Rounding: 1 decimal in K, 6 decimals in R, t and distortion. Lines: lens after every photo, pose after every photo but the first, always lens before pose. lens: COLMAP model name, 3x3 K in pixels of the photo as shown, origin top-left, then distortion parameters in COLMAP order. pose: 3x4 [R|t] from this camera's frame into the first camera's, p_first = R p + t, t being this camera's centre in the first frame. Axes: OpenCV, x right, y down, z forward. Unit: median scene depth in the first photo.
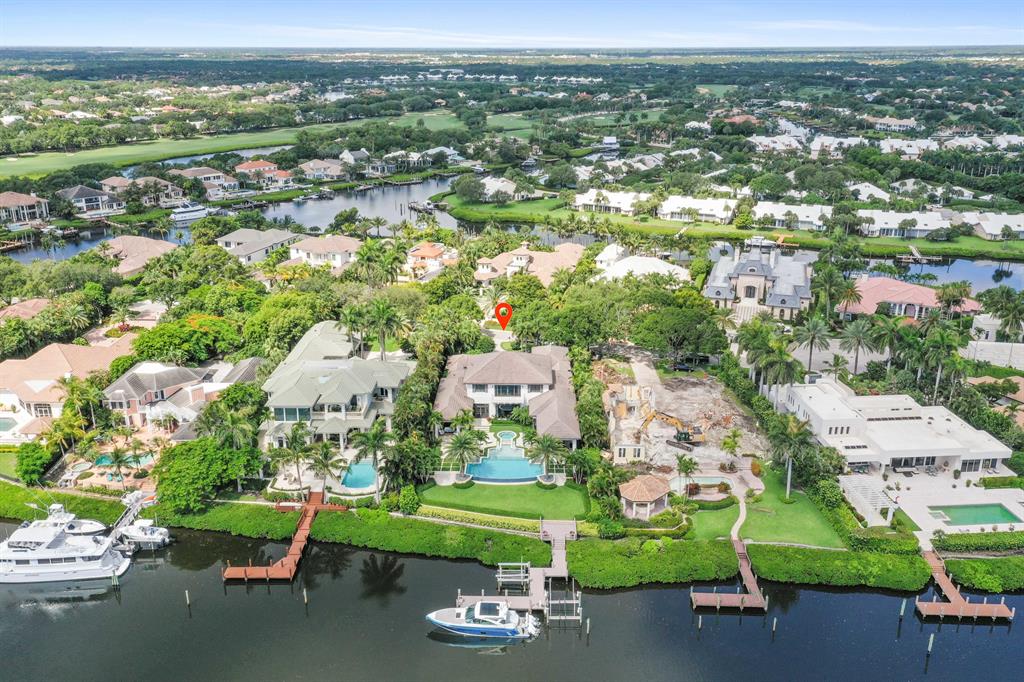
lens RADIAL K [[856.5, 0, 512.0], [0, 856.5, 341.0], [0, 0, 1]] dist [0.043220, 0.001133]
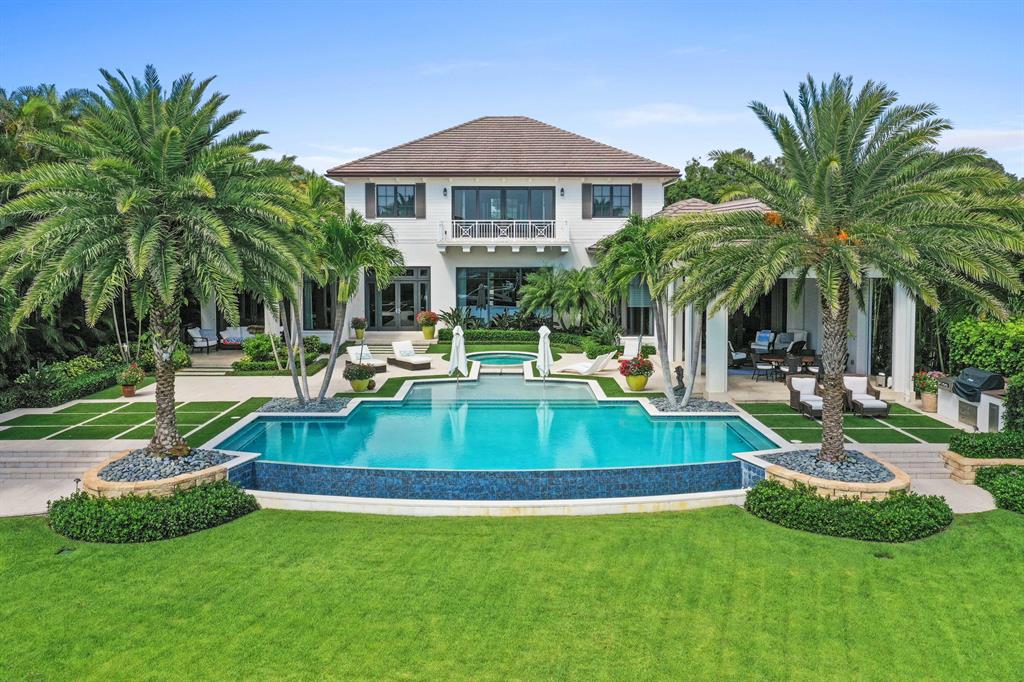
lens RADIAL K [[829.0, 0, 508.5], [0, 829.0, 317.1], [0, 0, 1]] dist [0.009913, 0.003656]
pose [[0.999857, -0.004854, 0.016181, -0.009541], [0.008621, 0.970333, -0.241620, 0.181734], [-0.014528, 0.241725, 0.970236, 0.946054]]
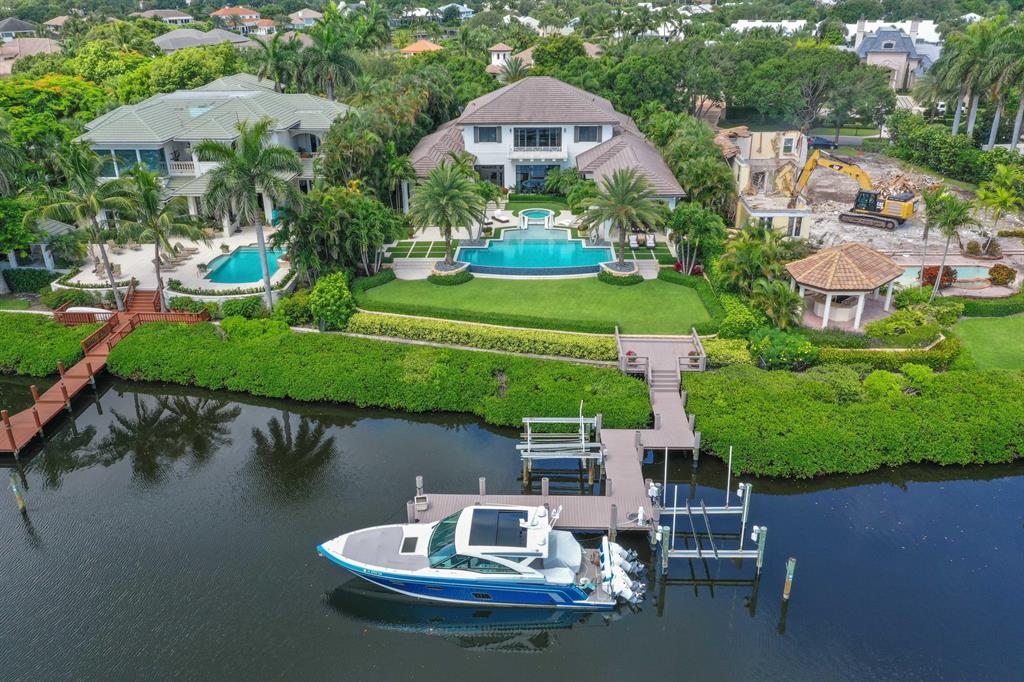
lens RADIAL K [[829.0, 0, 508.5], [0, 829.0, 317.1], [0, 0, 1]] dist [0.009913, 0.003656]
pose [[0.999545, -0.003859, -0.029927, -0.010250], [0.005463, 0.998543, 0.053687, 0.176132], [0.029676, -0.053826, 0.998109, 0.566387]]
